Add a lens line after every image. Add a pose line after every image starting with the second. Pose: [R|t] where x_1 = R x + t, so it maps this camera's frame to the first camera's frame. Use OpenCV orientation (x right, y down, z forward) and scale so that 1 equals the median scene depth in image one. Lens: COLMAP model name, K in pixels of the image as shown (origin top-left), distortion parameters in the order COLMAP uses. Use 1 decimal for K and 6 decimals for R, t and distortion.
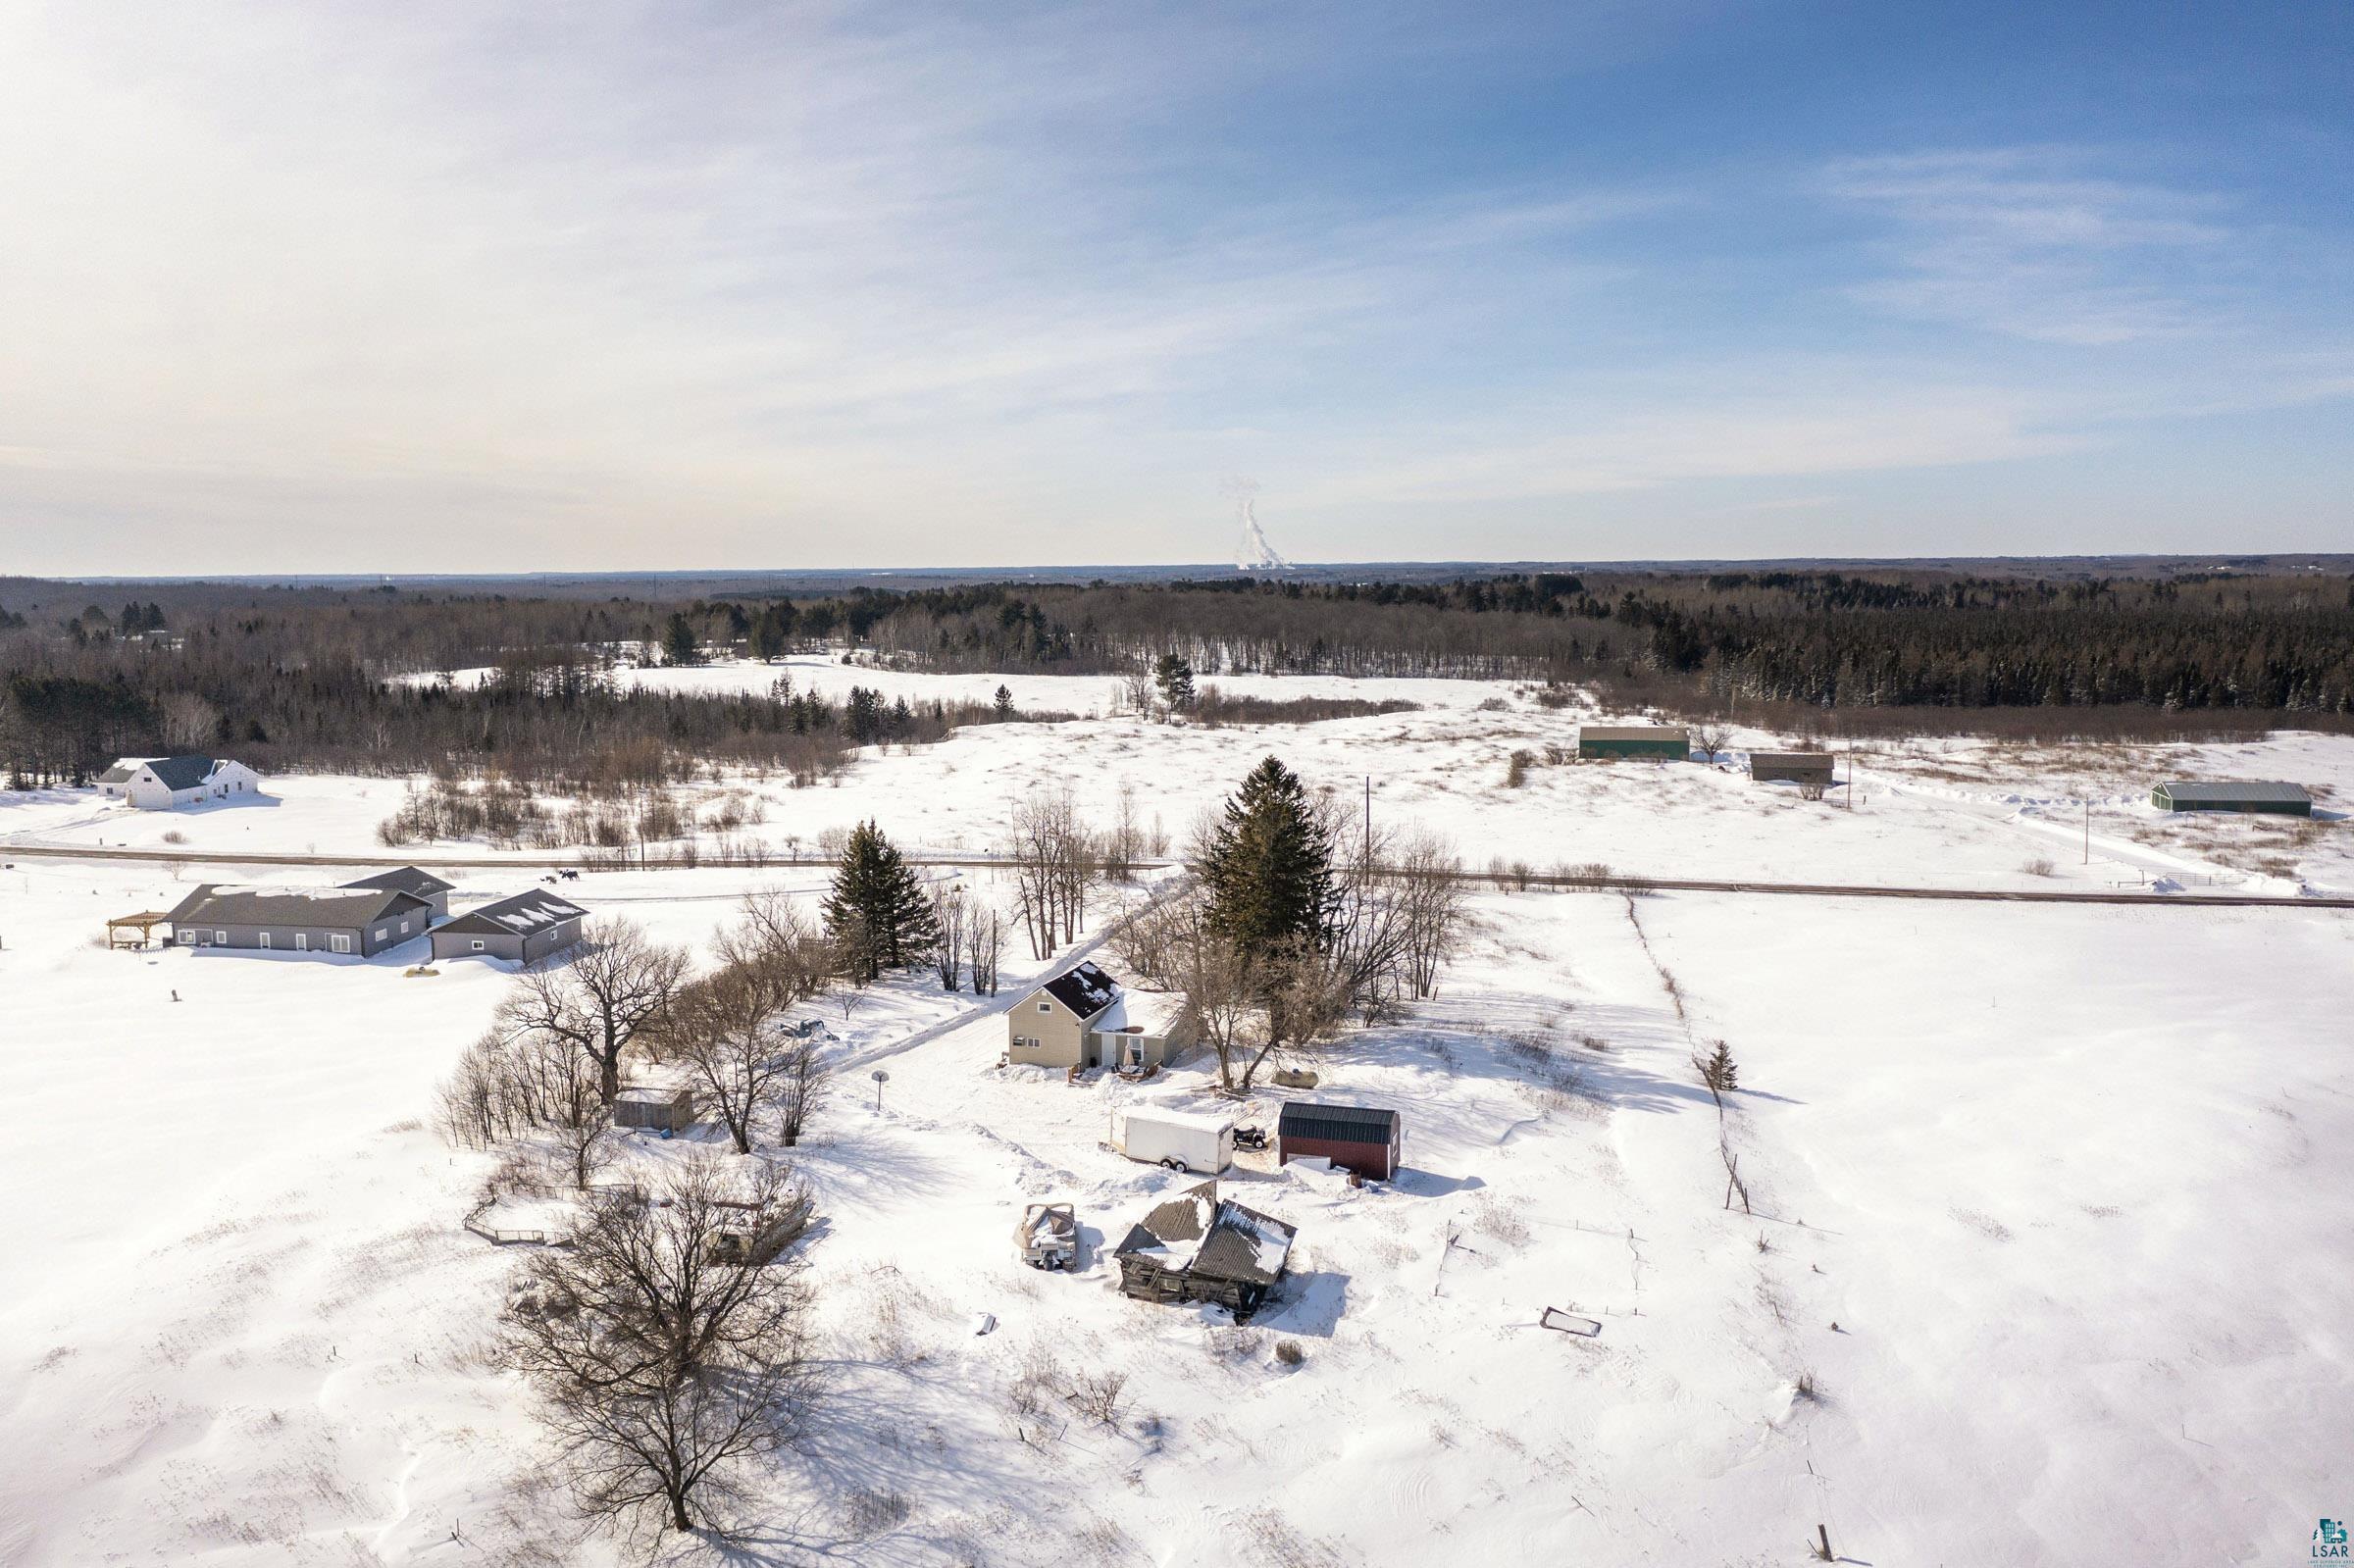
lens RADIAL K [[1861.5, 0, 1179.1], [0, 1861.5, 771.3], [0, 0, 1]] dist [-0.009051, 0.009723]
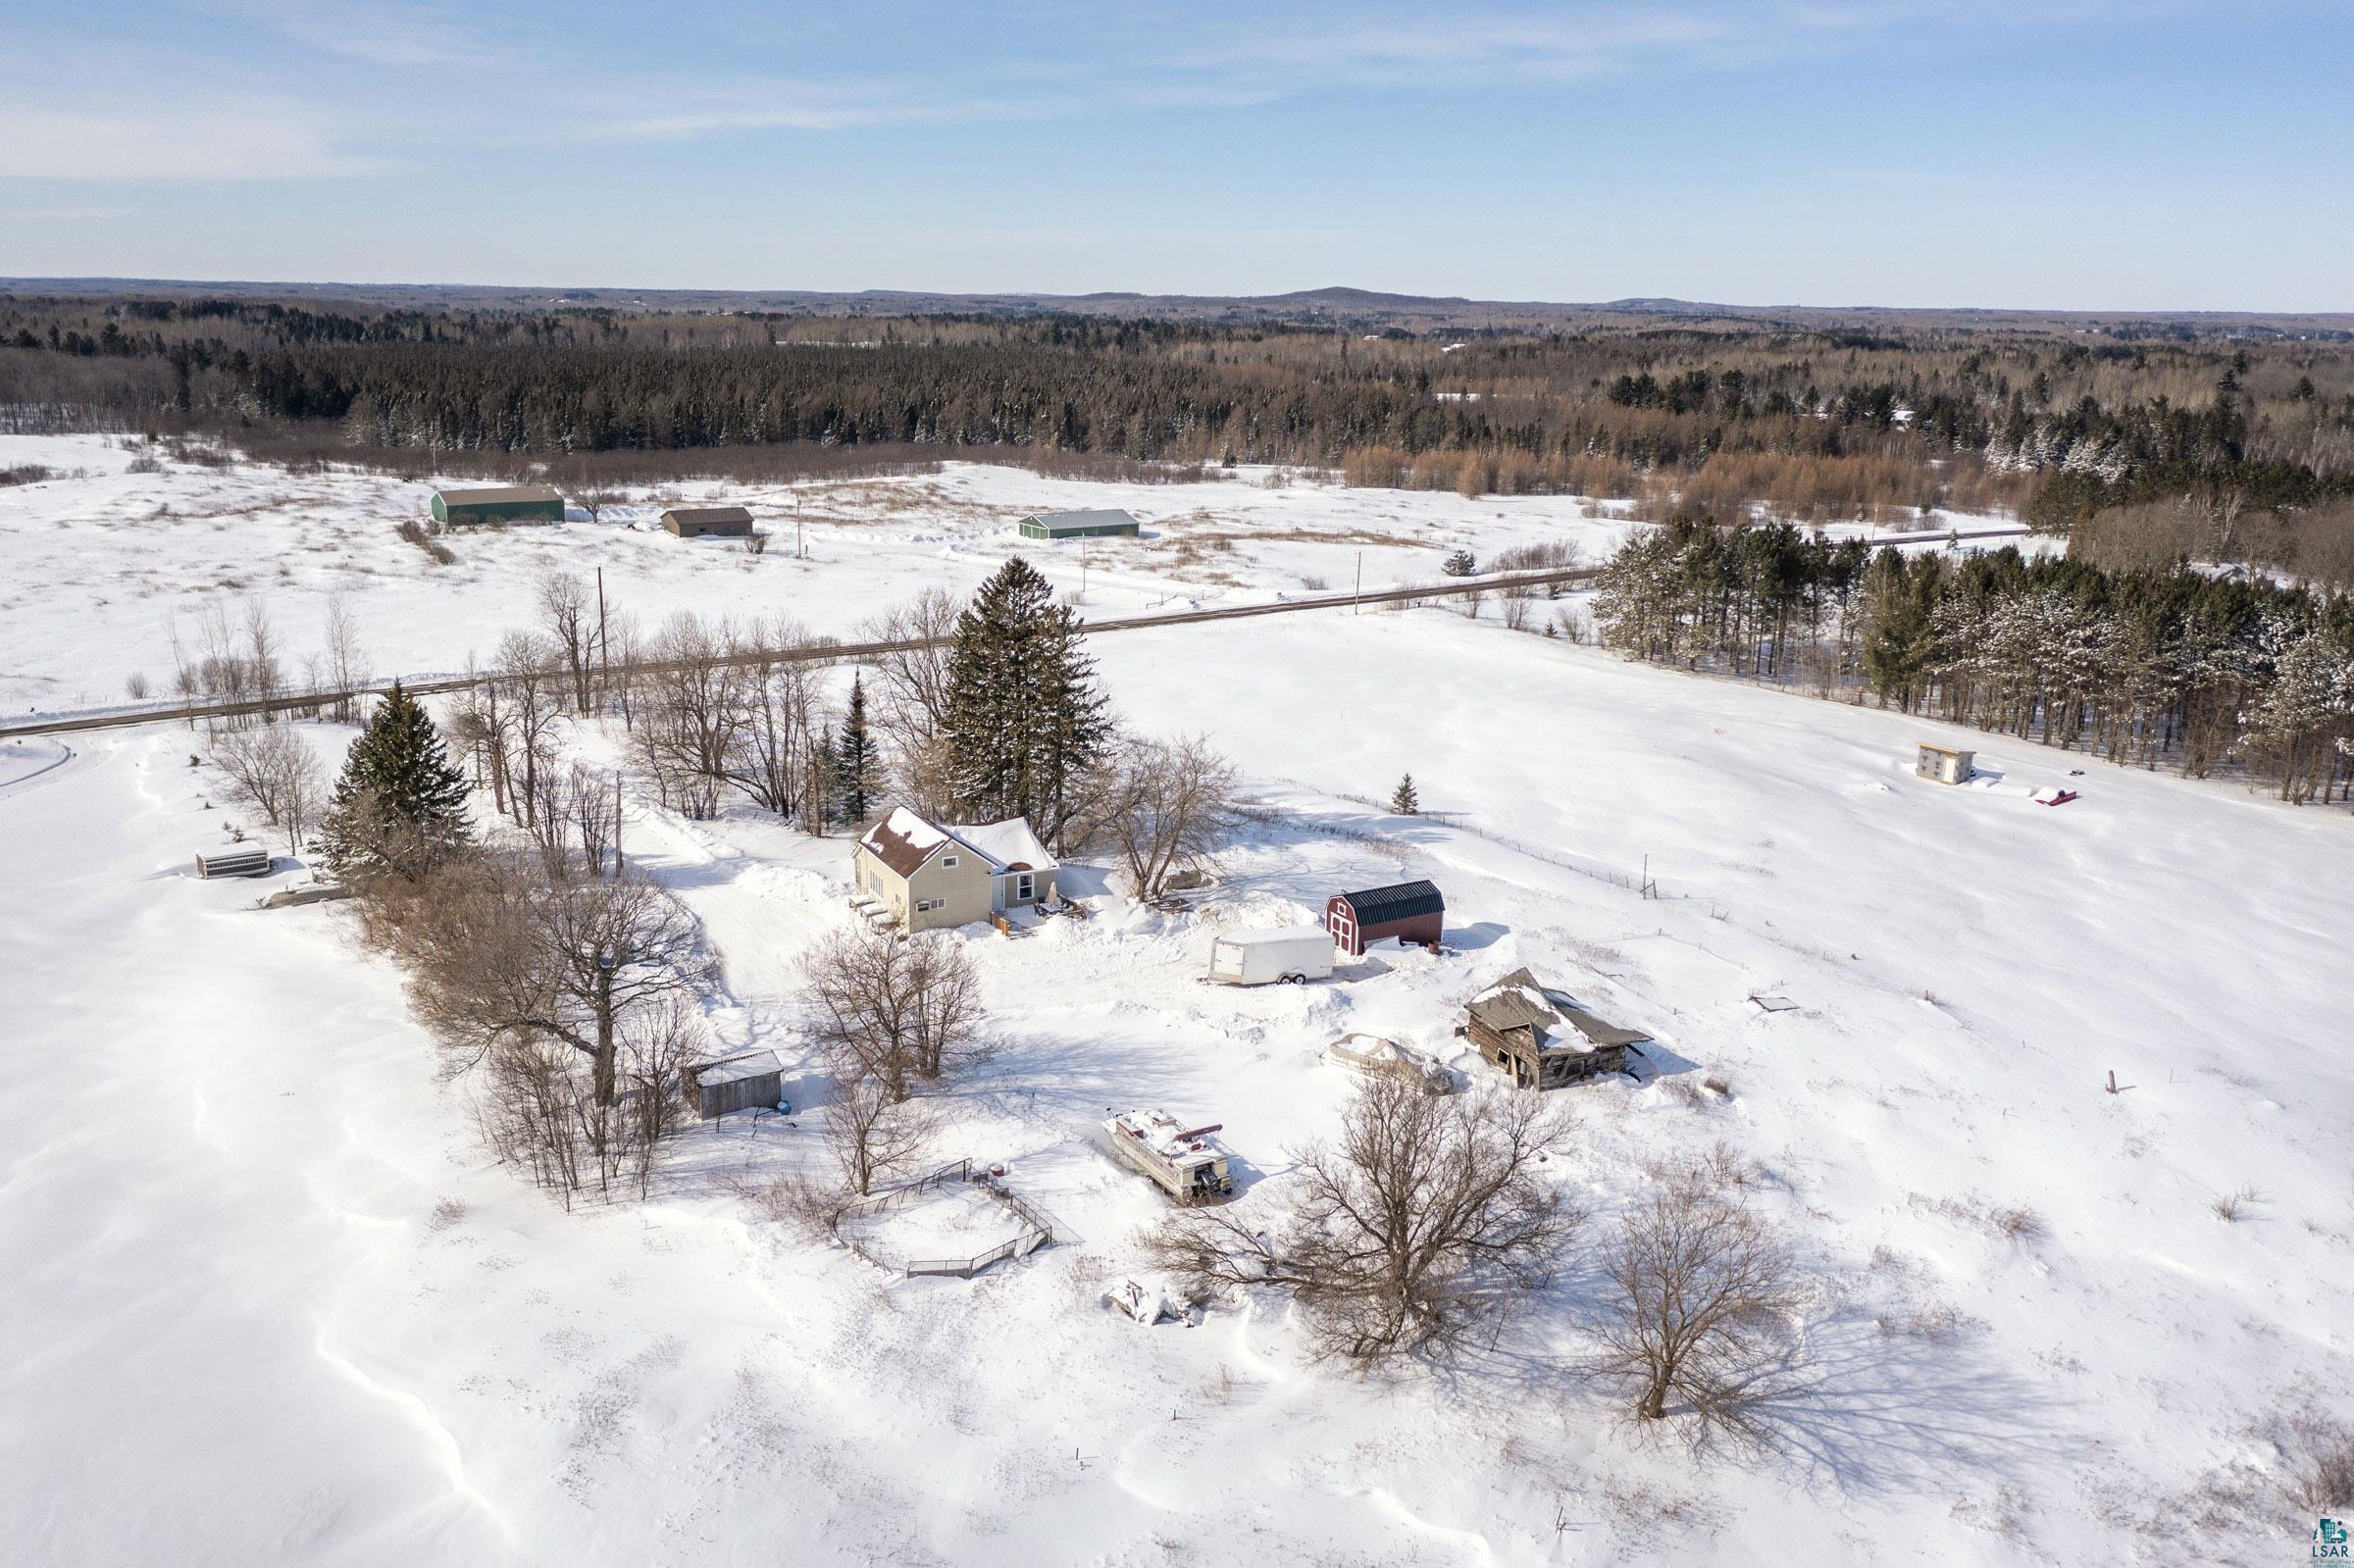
lens RADIAL K [[1825.7, 0, 1172.5], [0, 1825.7, 852.7], [0, 0, 1]] dist [-0.003336, 0.000653]
pose [[0.671867, -0.193845, 0.714856, -0.480586], [0.056824, 0.975791, 0.211195, -0.042356], [-0.738489, -0.101274, 0.666617, 0.264957]]
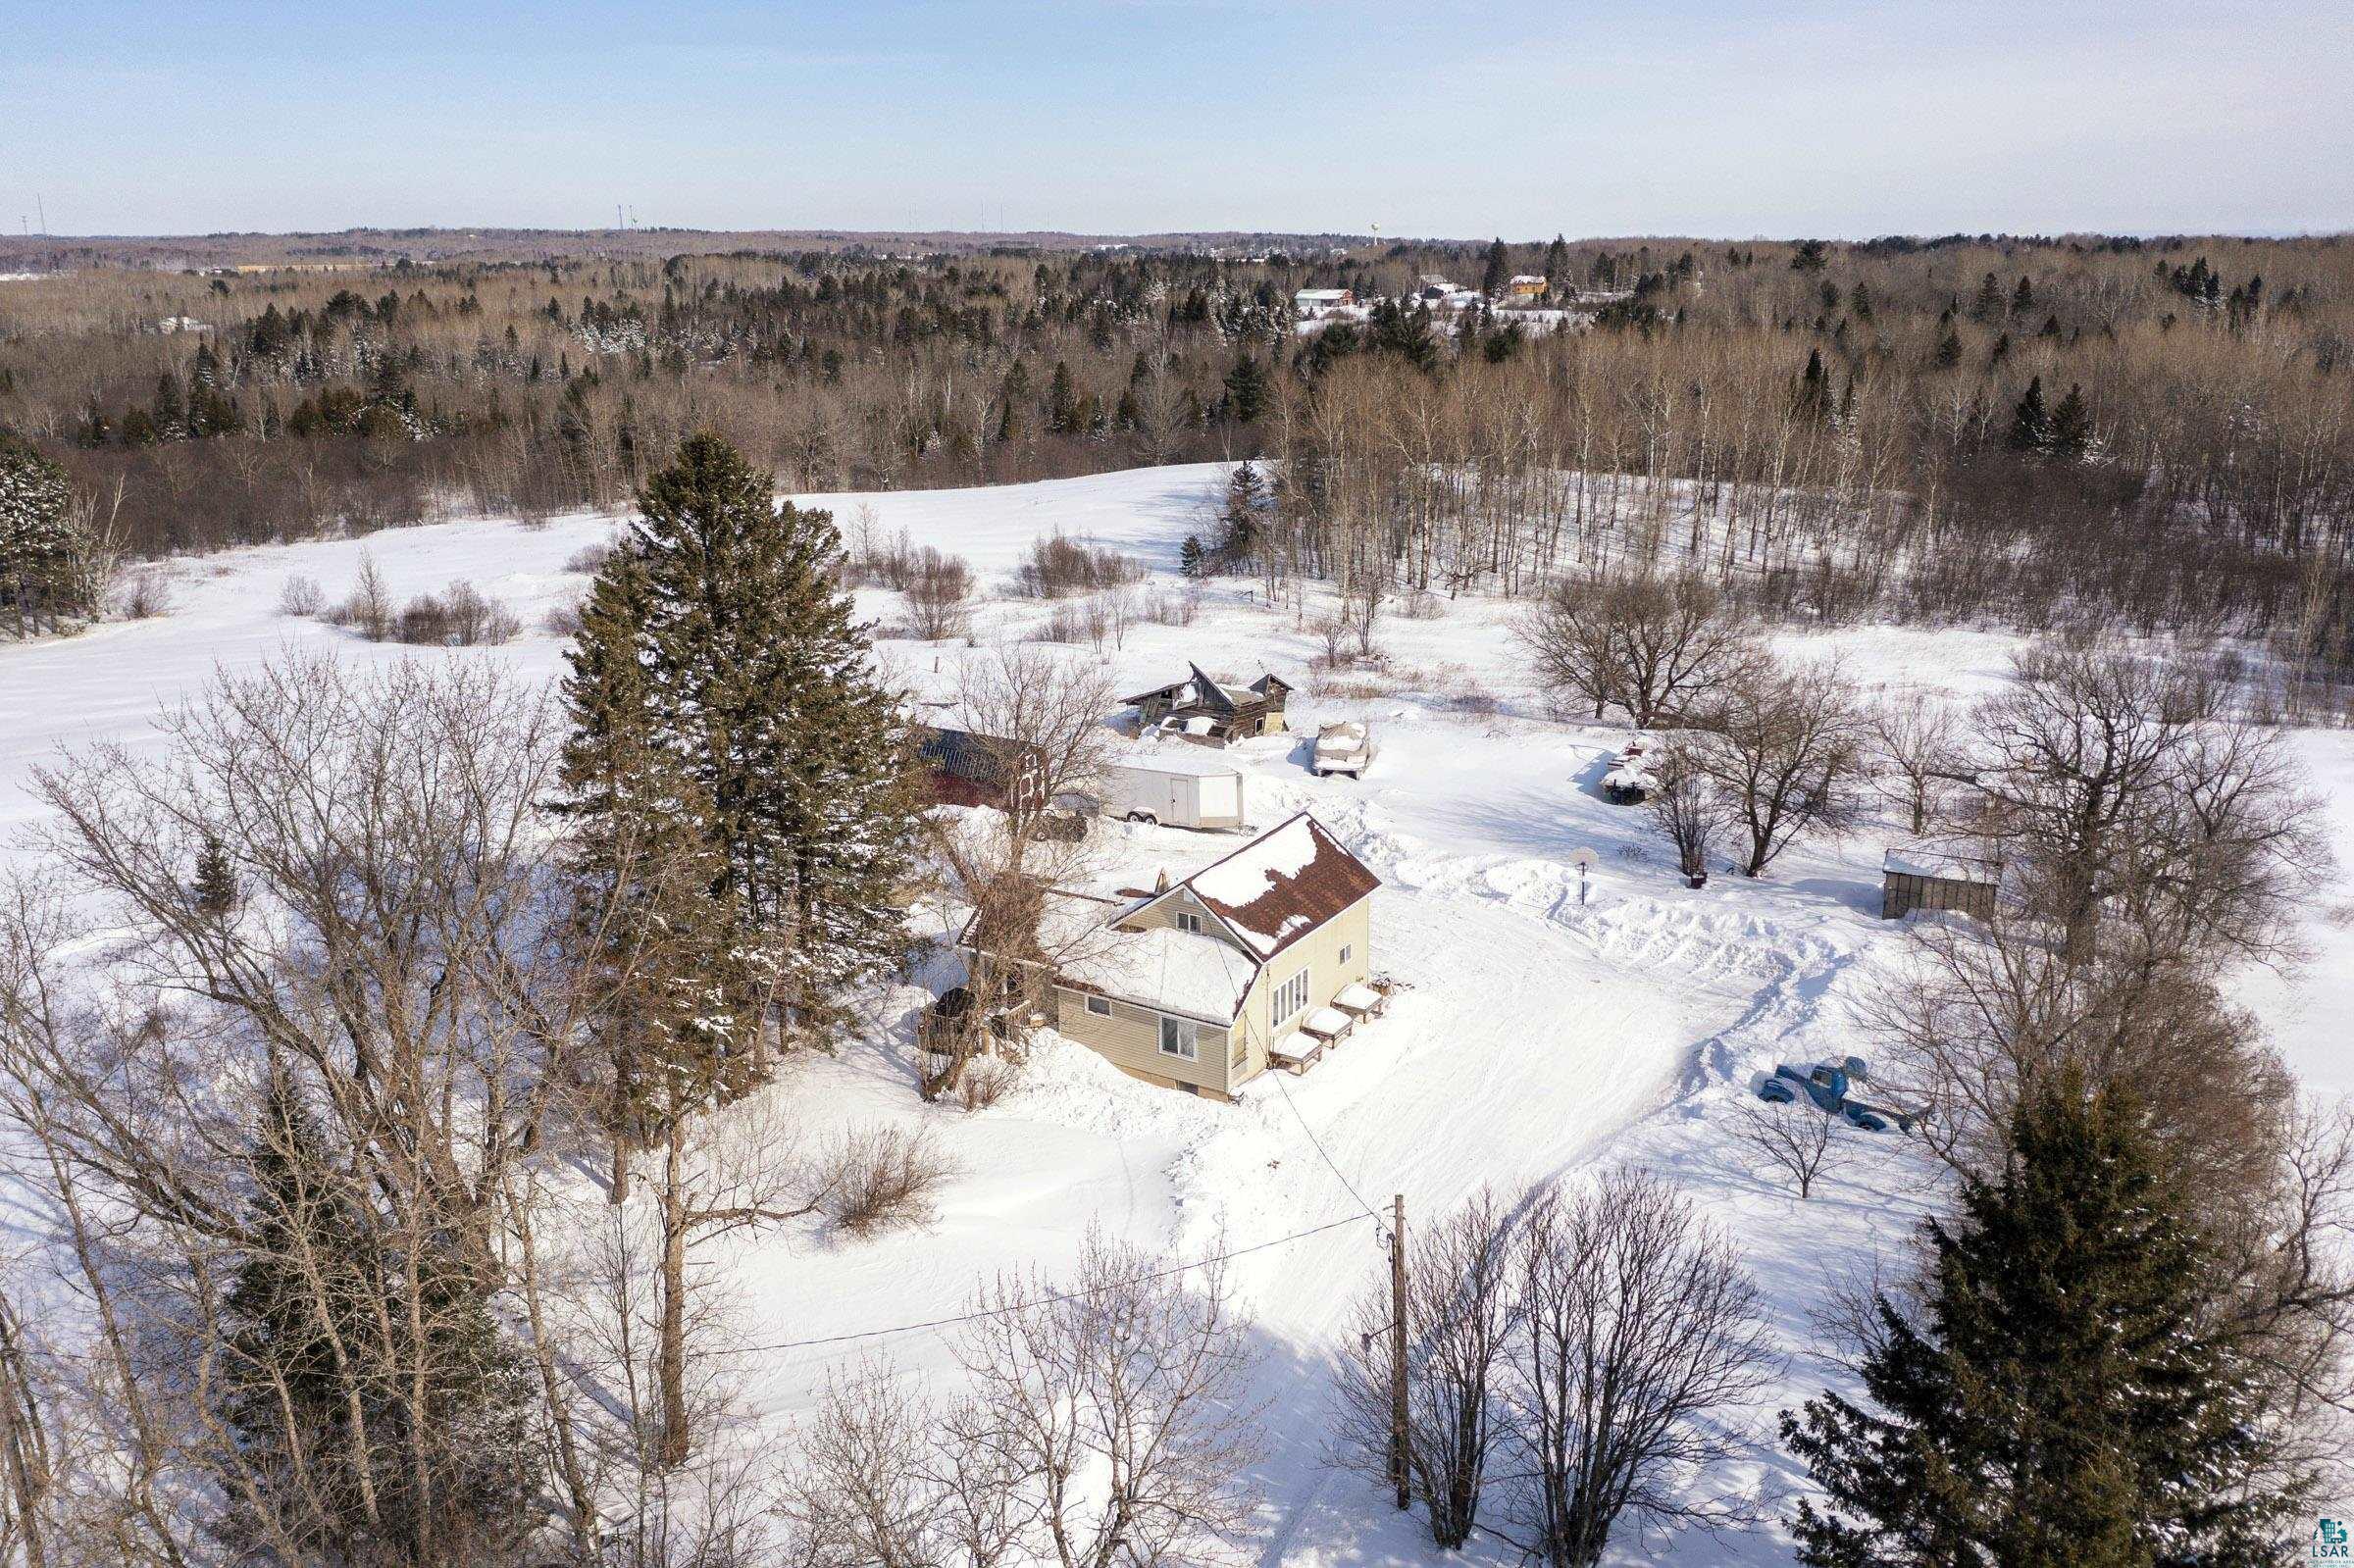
lens RADIAL K [[1861.5, 0, 1179.1], [0, 1861.5, 771.3], [0, 0, 1]] dist [-0.009051, 0.009723]
pose [[-0.978629, -0.042561, 0.201180, -0.110309], [0.037434, 0.925125, 0.377812, -0.072459], [-0.202197, 0.377269, -0.903761, 1.136422]]
